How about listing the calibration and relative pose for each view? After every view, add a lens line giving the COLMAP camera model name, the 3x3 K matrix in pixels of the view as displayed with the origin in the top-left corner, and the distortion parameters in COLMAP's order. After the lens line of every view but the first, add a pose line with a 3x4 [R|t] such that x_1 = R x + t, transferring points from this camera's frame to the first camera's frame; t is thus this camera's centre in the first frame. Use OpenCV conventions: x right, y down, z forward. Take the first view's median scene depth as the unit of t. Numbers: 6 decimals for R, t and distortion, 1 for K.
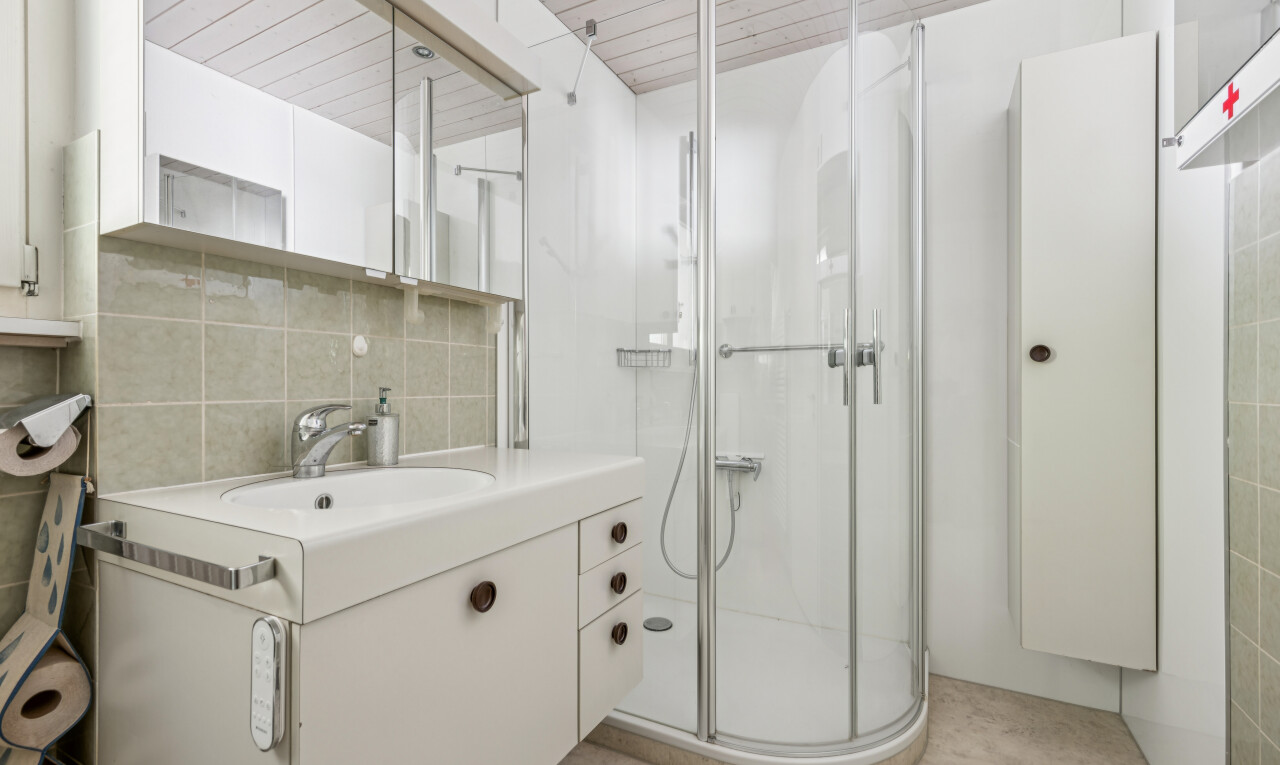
lens RADIAL K [[564.1, 0, 644.9], [0, 564.1, 383.1], [0, 0, 1]] dist [0.001738, -0.000589]
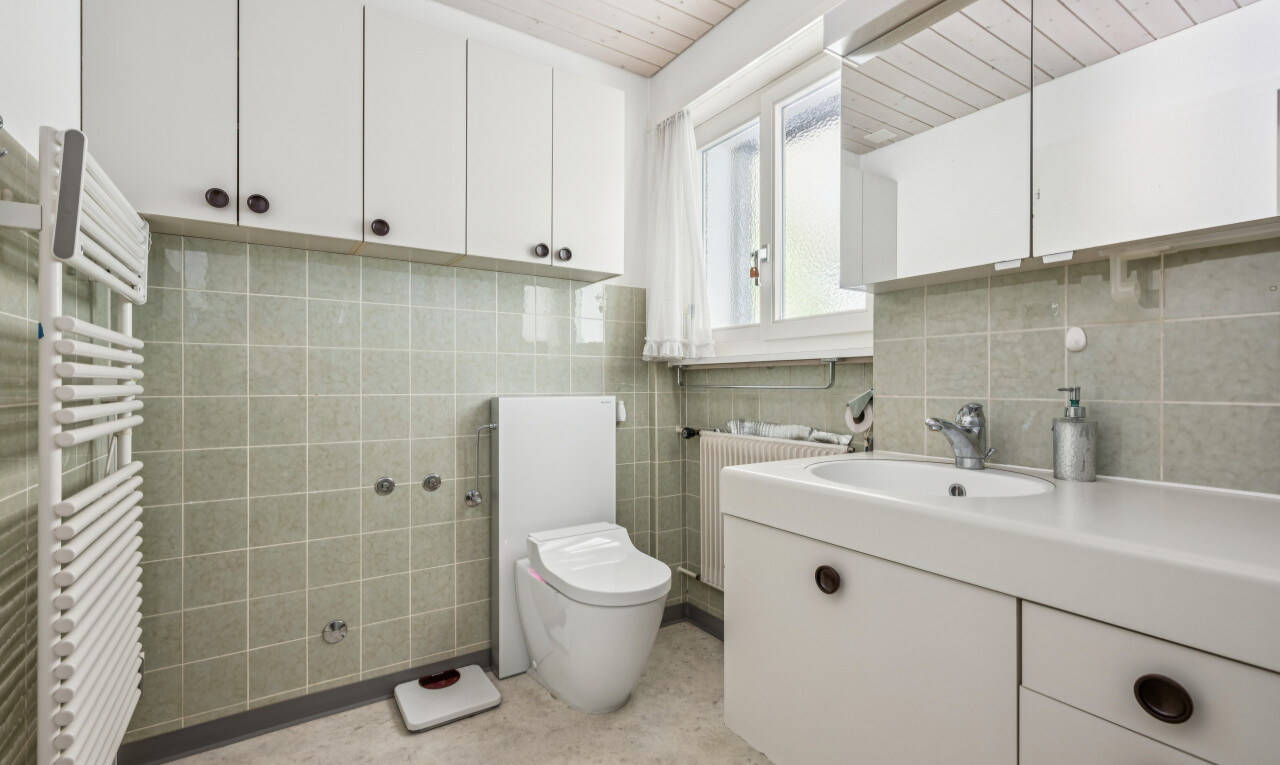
lens RADIAL K [[564.1, 0, 645.4], [0, 564.1, 383.4], [0, 0, 1]] dist [0.001738, -0.000589]
pose [[-0.486064, -0.001052, -0.873923, 0.624763], [0.001449, 0.999997, -0.002010, 0.003117], [0.873922, -0.002243, -0.486061, 0.918886]]
